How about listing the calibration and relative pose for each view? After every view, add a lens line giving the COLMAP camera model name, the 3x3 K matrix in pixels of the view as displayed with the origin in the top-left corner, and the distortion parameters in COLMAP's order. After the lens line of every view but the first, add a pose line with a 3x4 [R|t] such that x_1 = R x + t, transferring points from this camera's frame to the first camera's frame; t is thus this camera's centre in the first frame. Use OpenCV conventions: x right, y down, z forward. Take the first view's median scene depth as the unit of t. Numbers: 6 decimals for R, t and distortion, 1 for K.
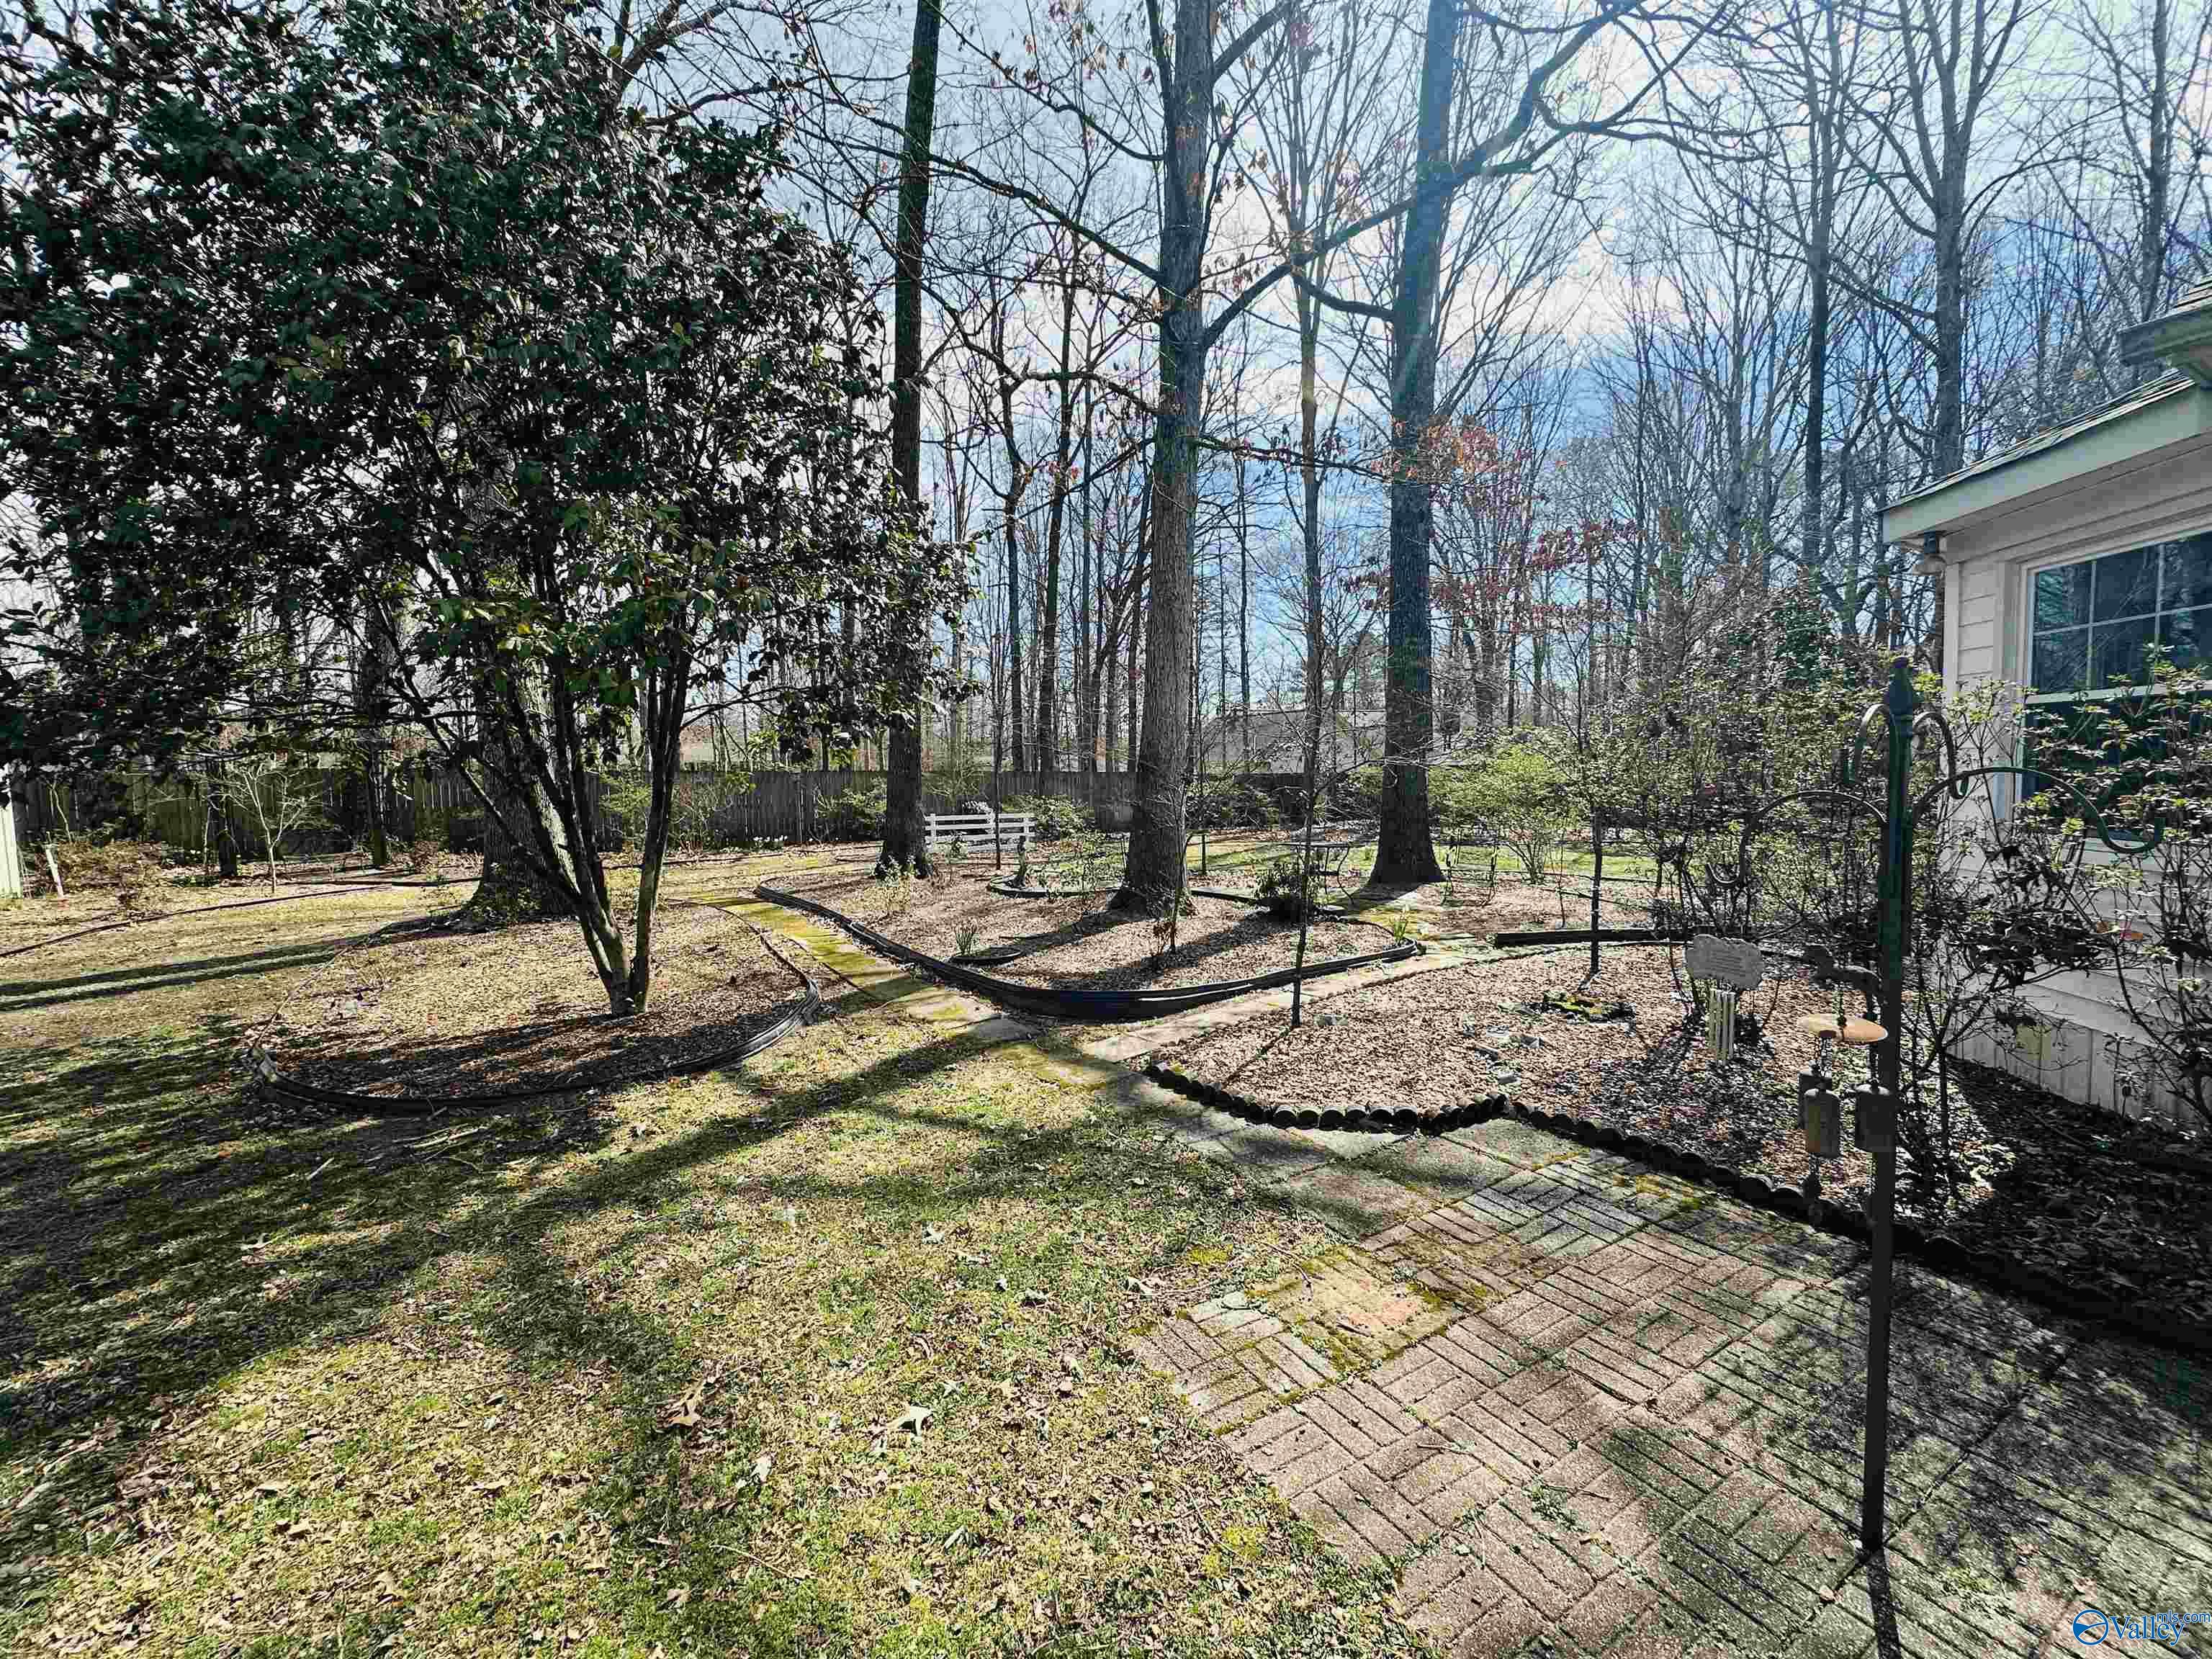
lens RADIAL K [[900.3, 0, 1106.0], [0, 900.3, 829.5], [0, 0, 1]] dist [0.002948, 0.000007]
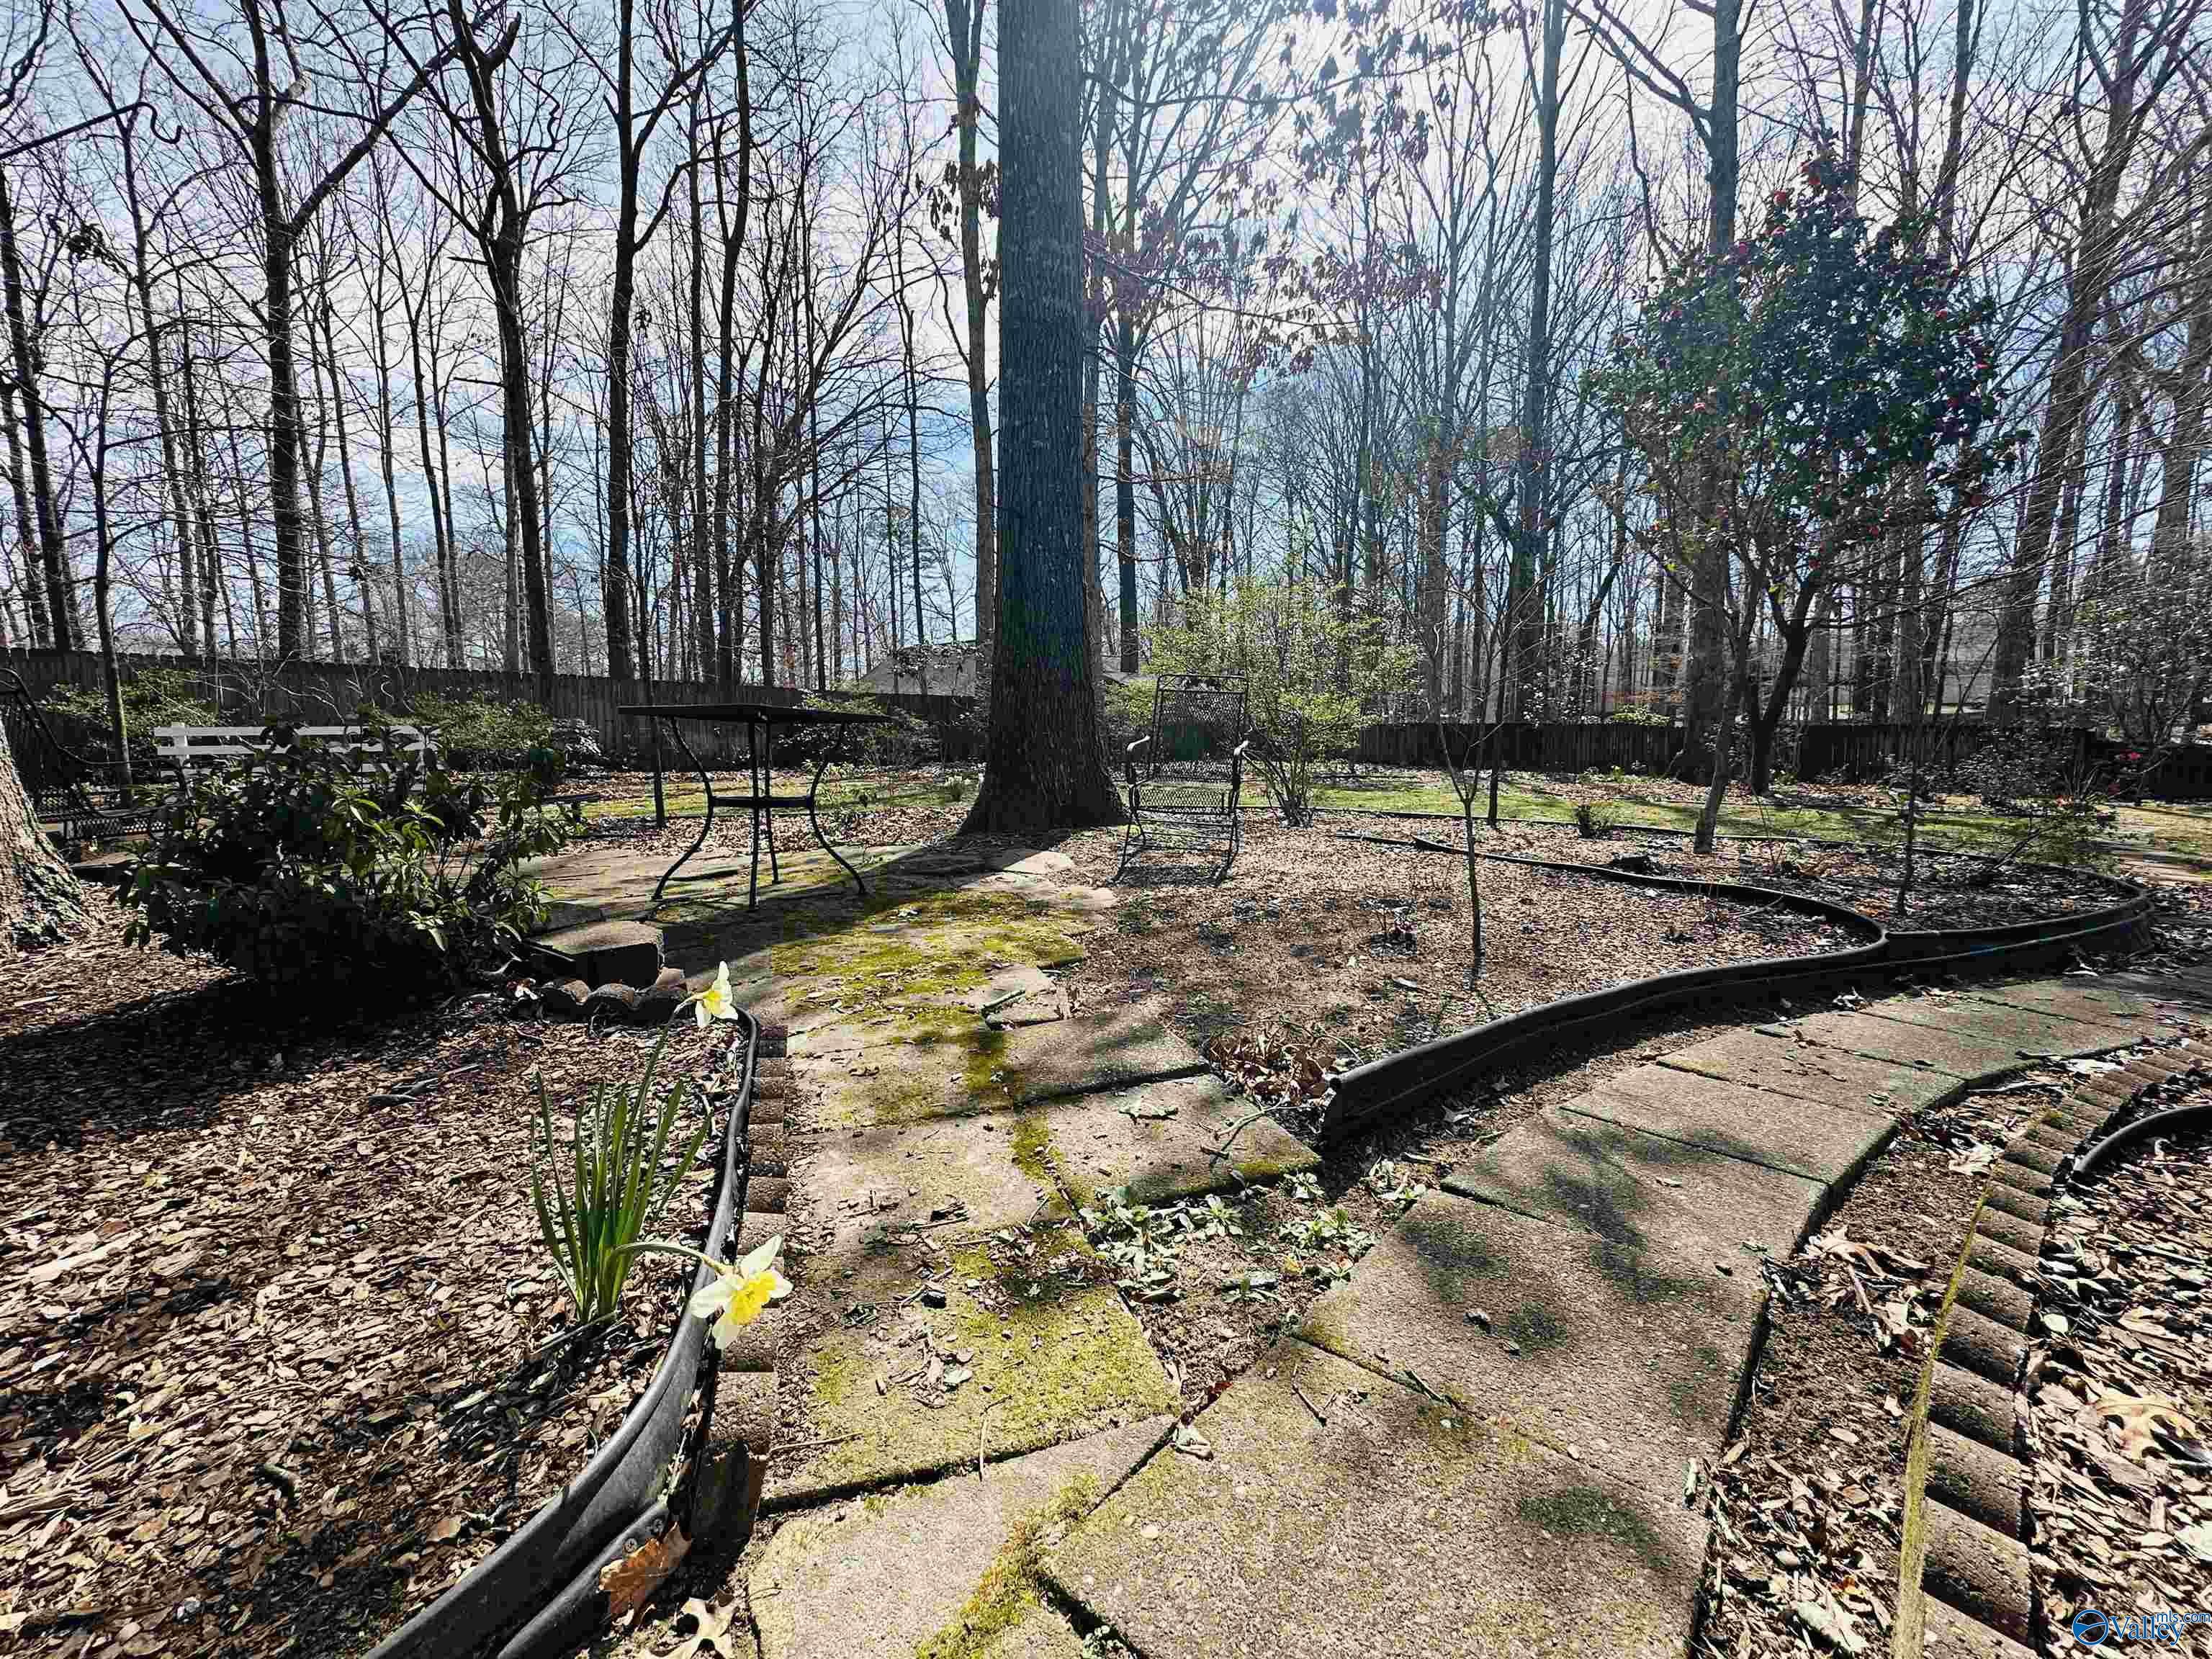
lens RADIAL K [[882.4, 0, 1109.8], [0, 882.4, 826.5], [0, 0, 1]] dist [-0.002350, -0.000592]
pose [[0.954005, -0.024762, 0.298765, 0.171401], [0.012959, 0.999058, 0.041423, 0.029508], [-0.299509, -0.035646, 0.953427, 0.426346]]
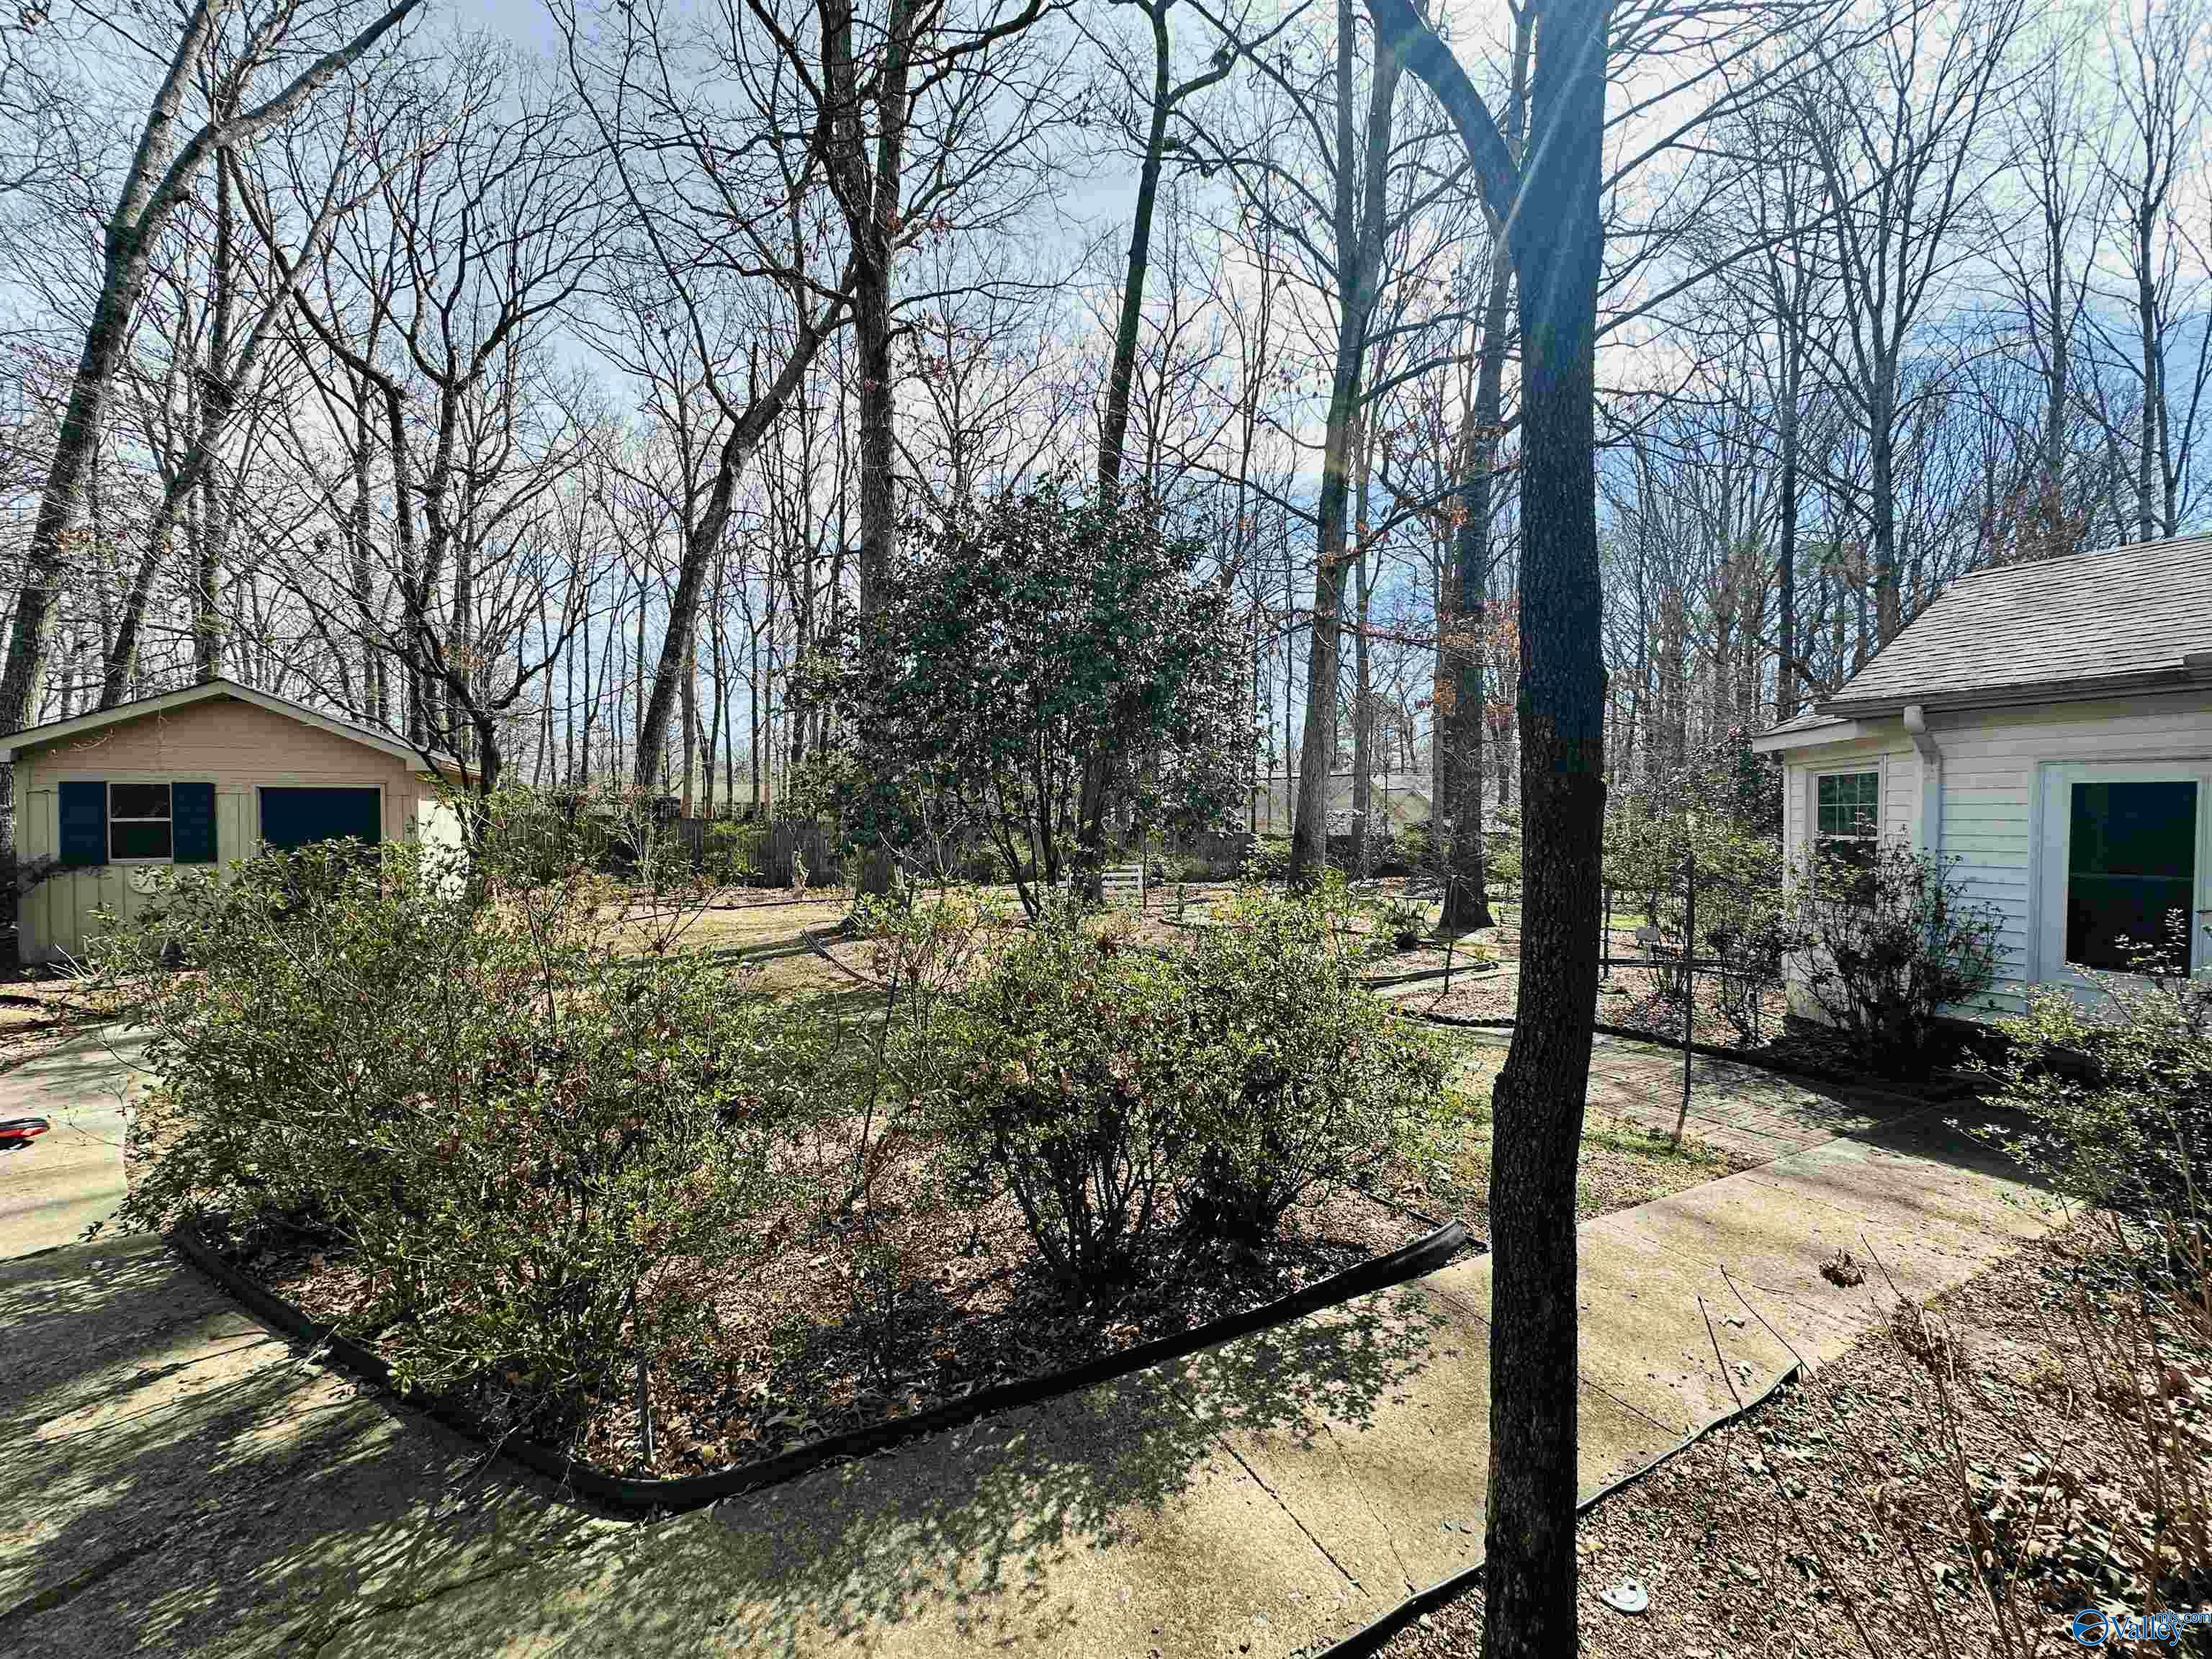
lens RADIAL K [[882.4, 0, 1109.8], [0, 882.4, 826.5], [0, 0, 1]] dist [-0.002350, -0.000592]
pose [[0.999446, 0.030881, -0.012425, -0.154054], [-0.031522, 0.997982, -0.055129, -0.002025], [0.010697, 0.055490, 0.998402, -0.277118]]
